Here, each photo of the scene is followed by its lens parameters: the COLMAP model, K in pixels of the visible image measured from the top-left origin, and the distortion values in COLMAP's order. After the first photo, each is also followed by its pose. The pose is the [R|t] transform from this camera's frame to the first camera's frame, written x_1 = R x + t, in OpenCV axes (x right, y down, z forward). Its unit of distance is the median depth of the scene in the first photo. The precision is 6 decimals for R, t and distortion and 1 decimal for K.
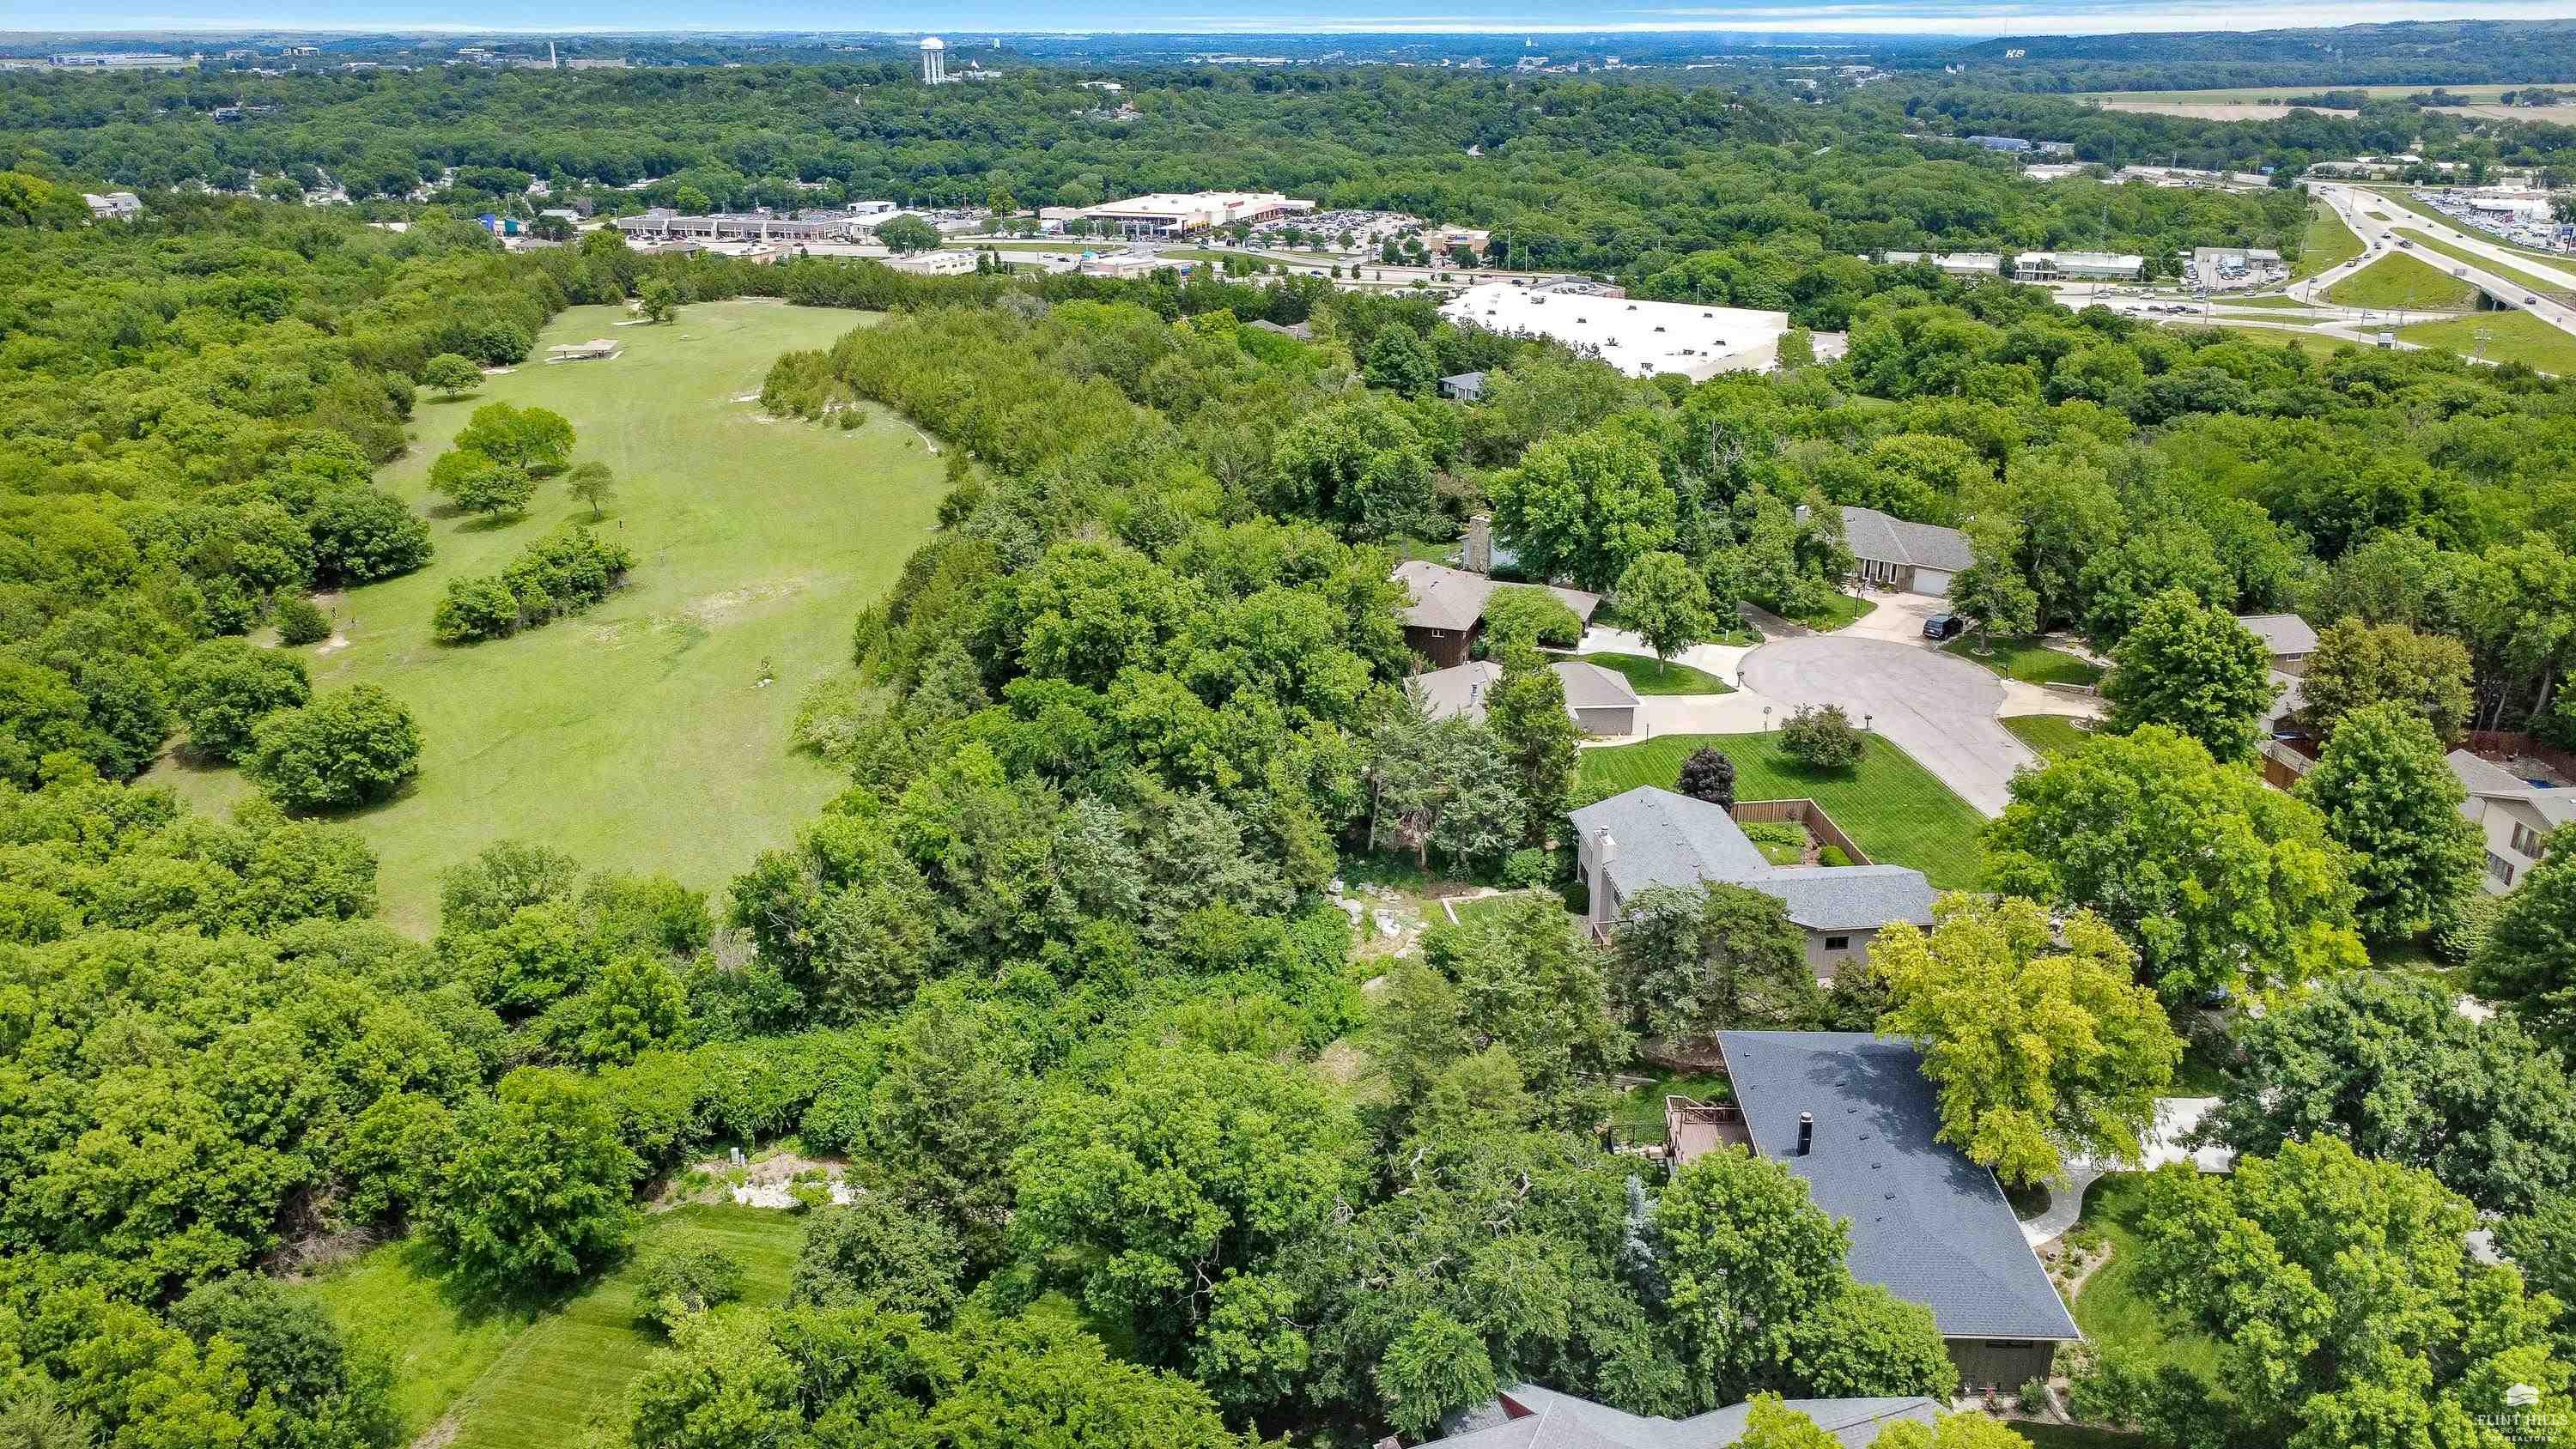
lens RADIAL K [[1875.5, 0, 1288.0], [0, 1875.5, 724.5], [0, 0, 1]] dist [-0.004785, -0.000854]
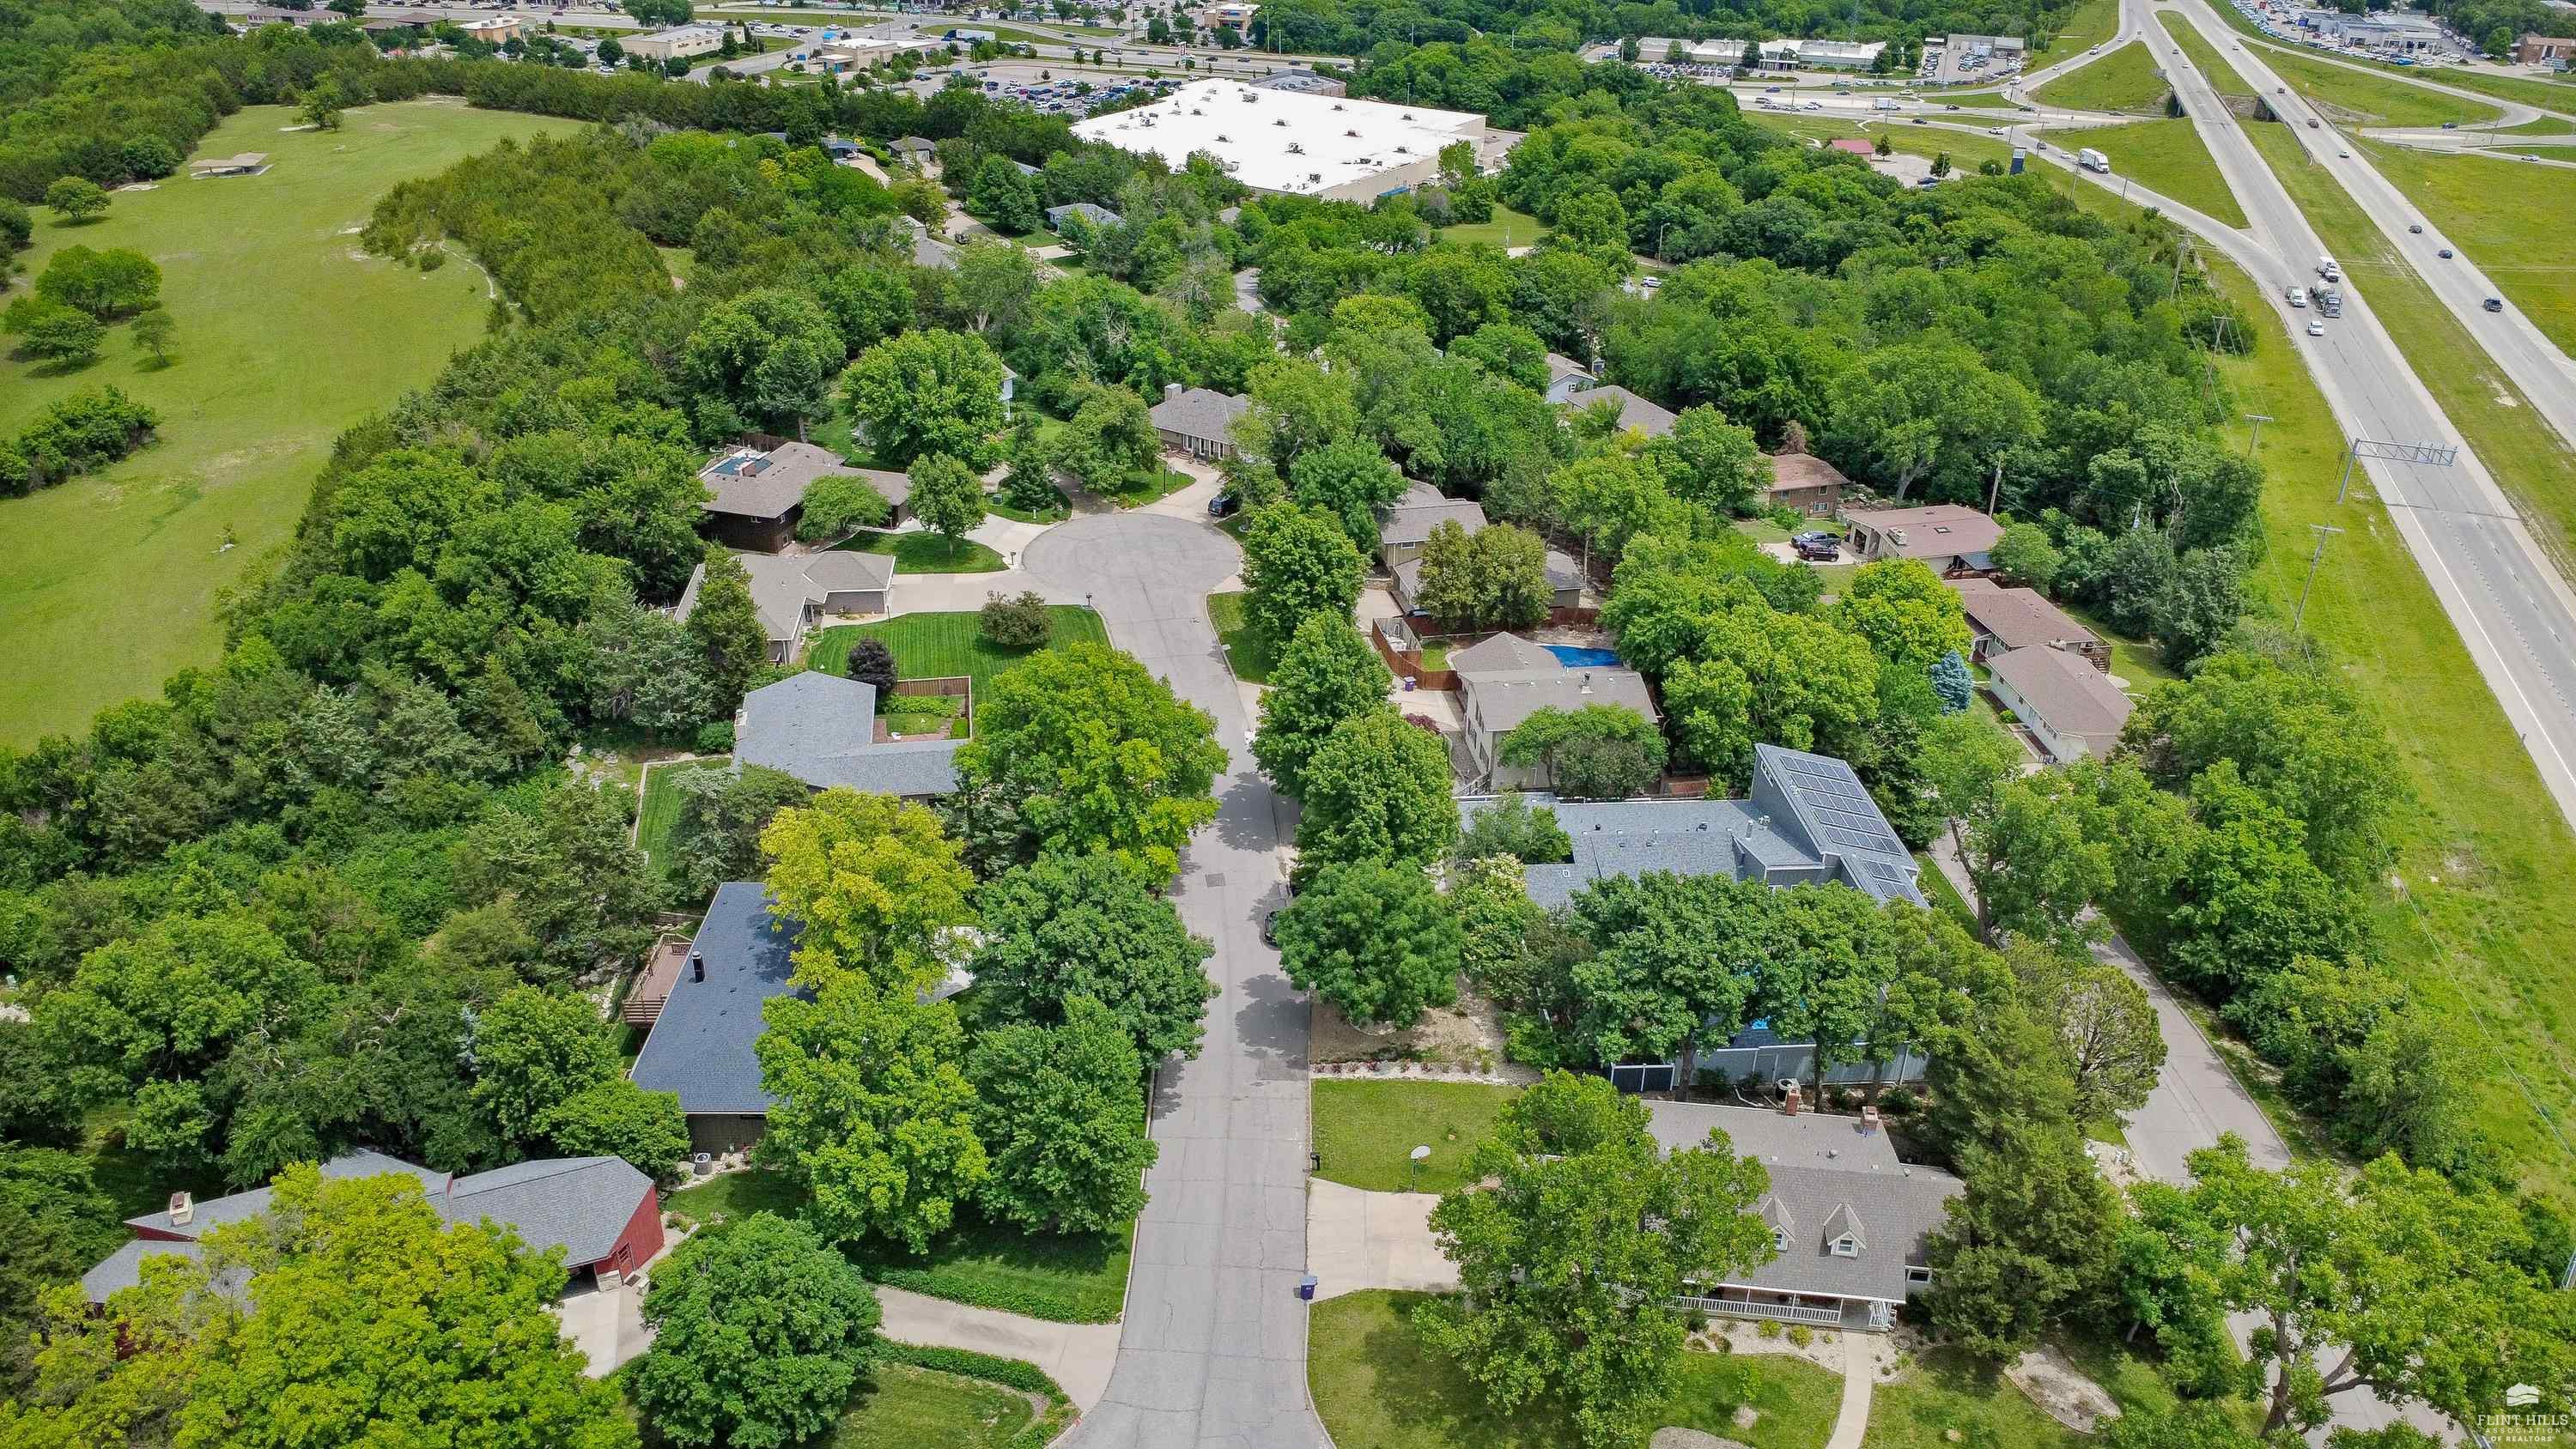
lens RADIAL K [[1874.5, 0, 1288.0], [0, 1874.5, 724.5], [0, 0, 1]] dist [0.002766, -0.006071]
pose [[0.998464, -0.008402, 0.054760, 0.311768], [0.001313, 0.991745, 0.128217, -0.064081], [-0.055385, -0.127948, 0.990233, -0.171917]]
